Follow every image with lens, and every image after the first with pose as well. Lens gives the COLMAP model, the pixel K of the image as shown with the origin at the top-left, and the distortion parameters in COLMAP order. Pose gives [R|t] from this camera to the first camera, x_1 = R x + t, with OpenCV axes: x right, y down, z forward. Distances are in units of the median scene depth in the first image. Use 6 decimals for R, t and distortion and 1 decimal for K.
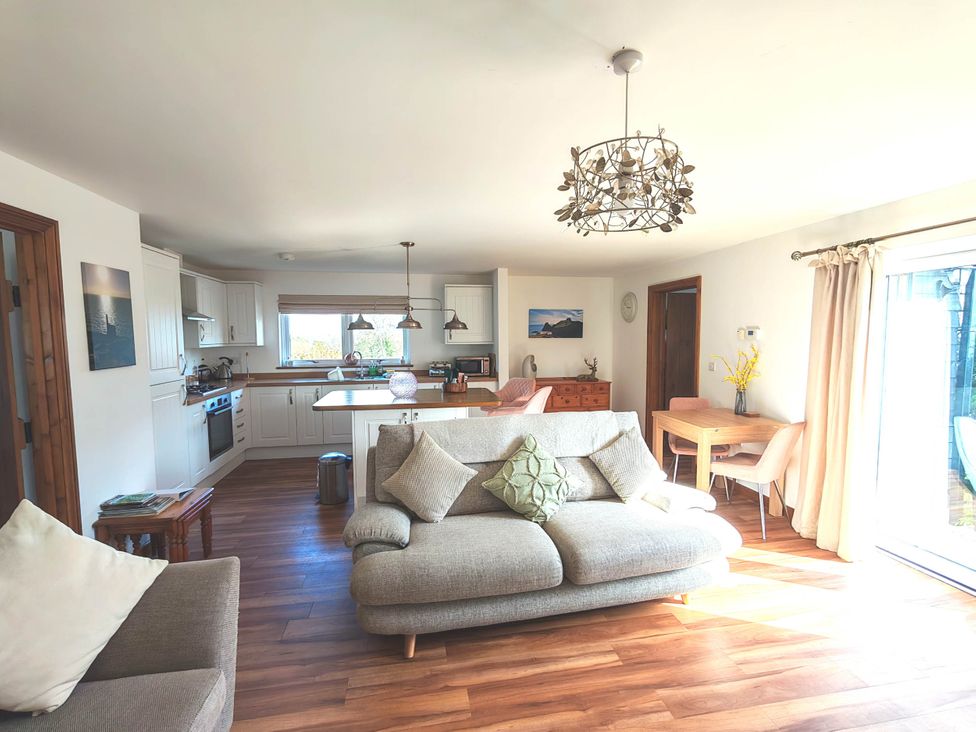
lens RADIAL K [[447.7, 0, 486.4], [0, 447.7, 372.5], [0, 0, 1]] dist [-0.007099, 0.003980]
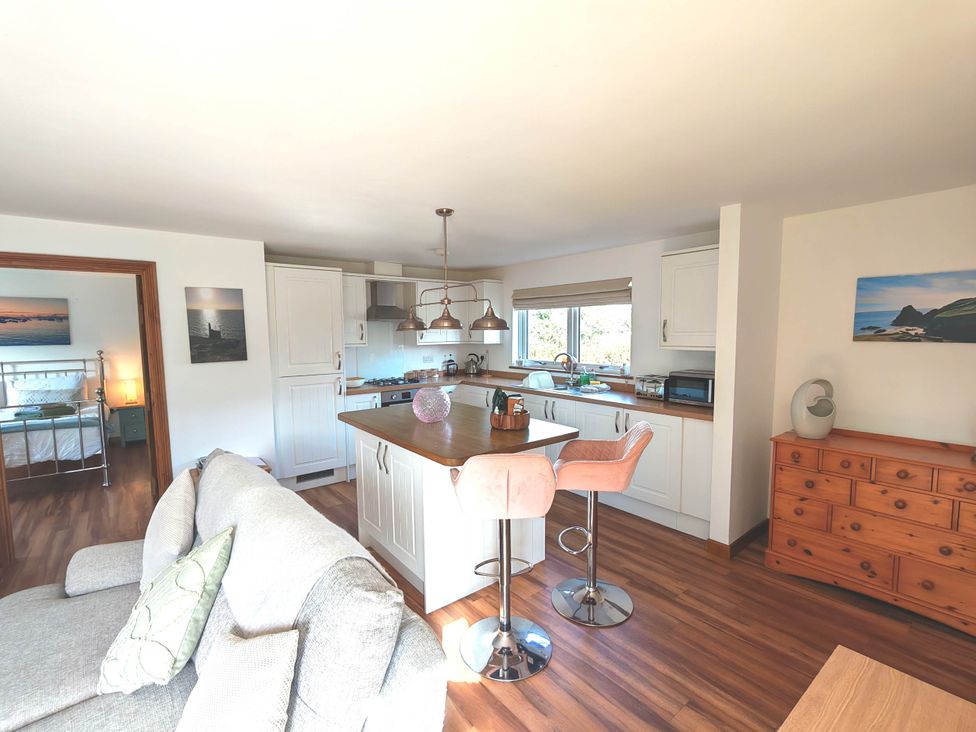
lens RADIAL K [[447.7, 0, 487.2], [0, 447.7, 369.9], [0, 0, 1]] dist [-0.007099, 0.003980]
pose [[0.478447, 0.078240, -0.874624, 0.500721], [-0.065122, 0.996441, 0.053514, -0.075256], [0.875698, 0.031354, 0.481840, 0.712150]]
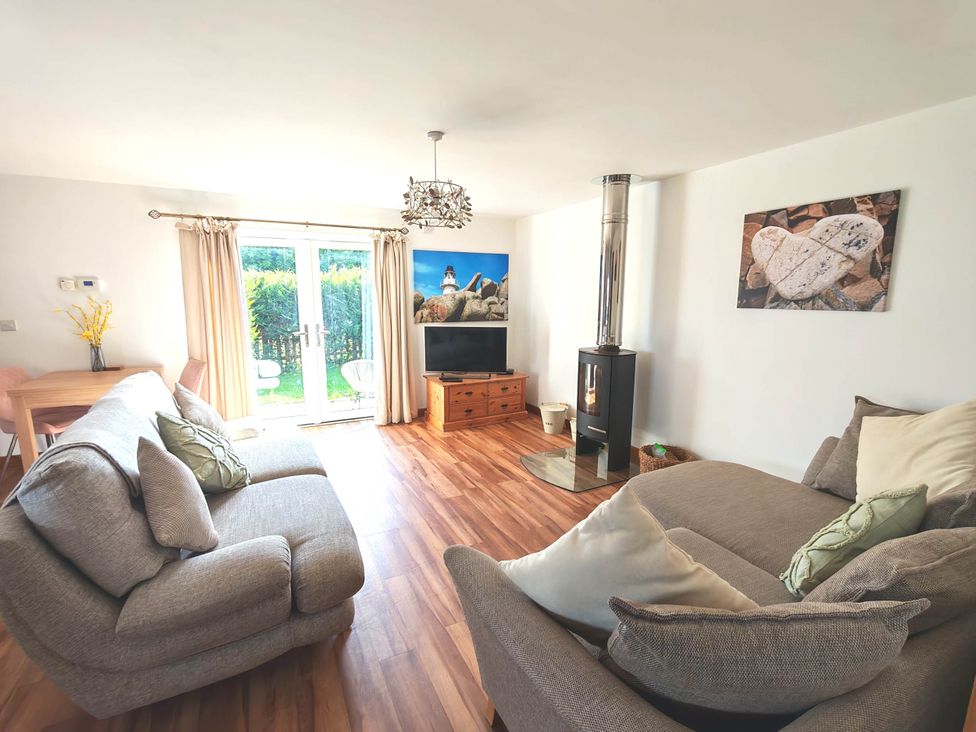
lens RADIAL K [[447.7, 0, 481.5], [0, 447.7, 369.5], [0, 0, 1]] dist [-0.007099, 0.003980]
pose [[-0.287614, -0.163694, 0.943654, -0.546822], [0.077540, 0.978071, 0.193298, -0.028140], [-0.954602, 0.128766, -0.268614, 0.475713]]
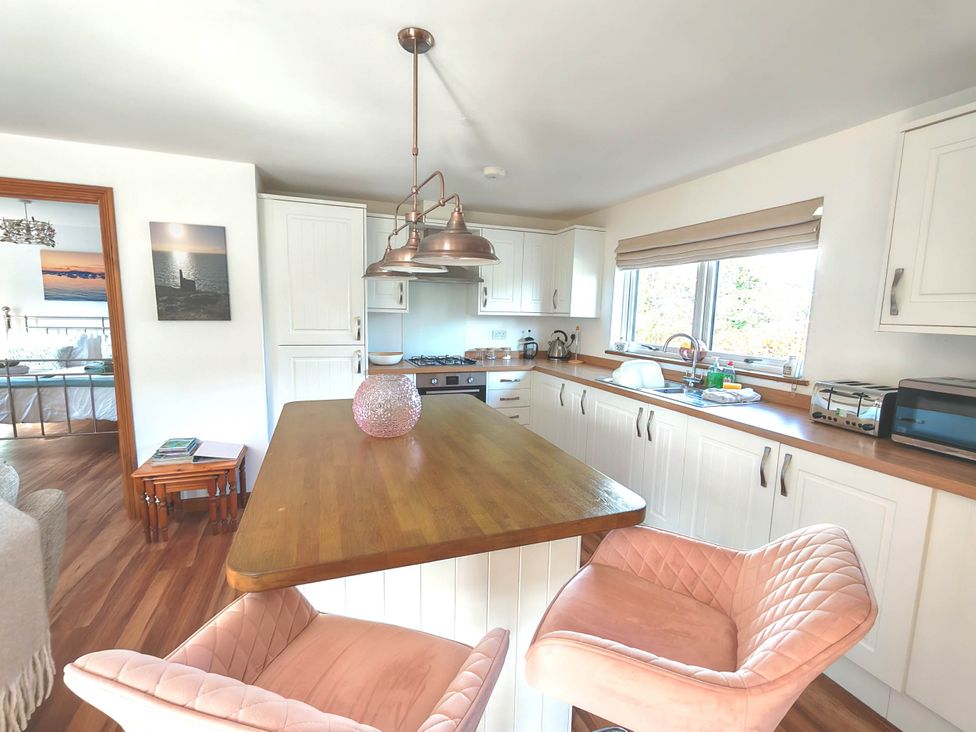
lens RADIAL K [[447.7, 0, 487.4], [0, 447.7, 369.2], [0, 0, 1]] dist [-0.007099, 0.003980]
pose [[0.184822, 0.137427, -0.973116, 0.231983], [-0.106193, 0.987170, 0.119243, -0.065228], [0.977018, 0.081299, 0.197044, 0.996027]]
